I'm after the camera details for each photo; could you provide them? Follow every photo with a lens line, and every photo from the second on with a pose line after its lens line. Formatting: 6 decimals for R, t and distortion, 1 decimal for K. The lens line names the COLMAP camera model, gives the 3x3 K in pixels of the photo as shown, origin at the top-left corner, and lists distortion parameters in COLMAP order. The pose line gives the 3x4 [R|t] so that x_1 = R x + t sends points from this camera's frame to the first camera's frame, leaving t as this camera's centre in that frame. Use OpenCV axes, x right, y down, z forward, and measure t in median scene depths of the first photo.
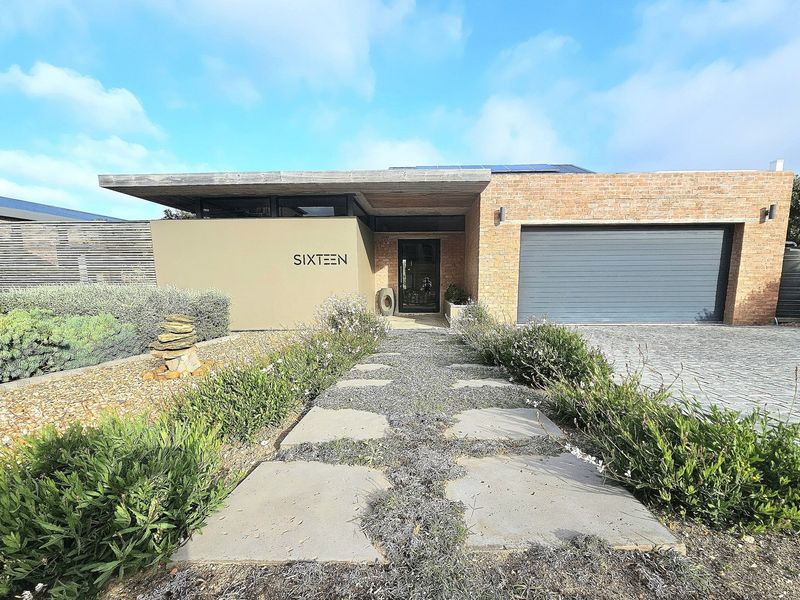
lens RADIAL K [[377.5, 0, 400.0], [0, 377.5, 300.0], [0, 0, 1]] dist [-0.001563, -0.000216]
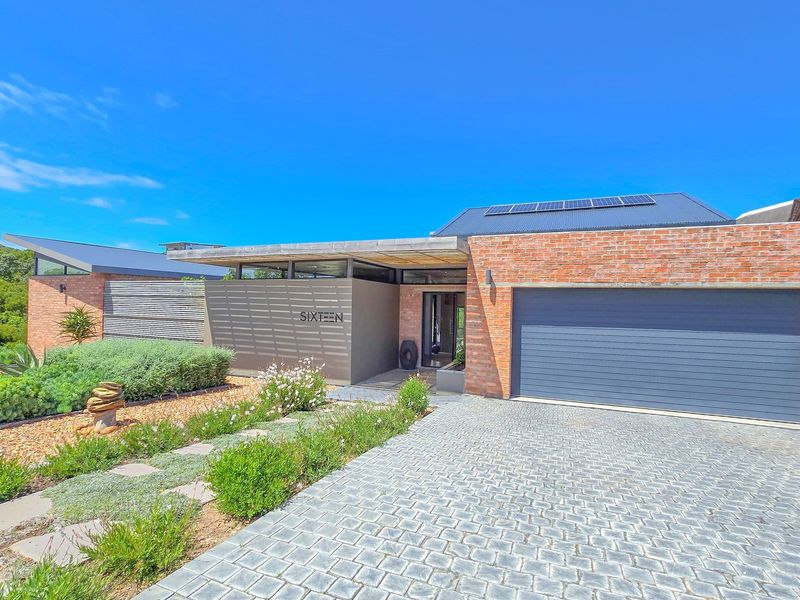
lens RADIAL K [[377.5, 0, 400.0], [0, 377.5, 300.0], [0, 0, 1]] dist [-0.001563, -0.000216]
pose [[0.949427, 0.020195, -0.313339, 0.351225], [-0.044587, 0.996488, -0.070878, -0.090221], [0.310807, 0.081264, 0.946993, 0.033340]]
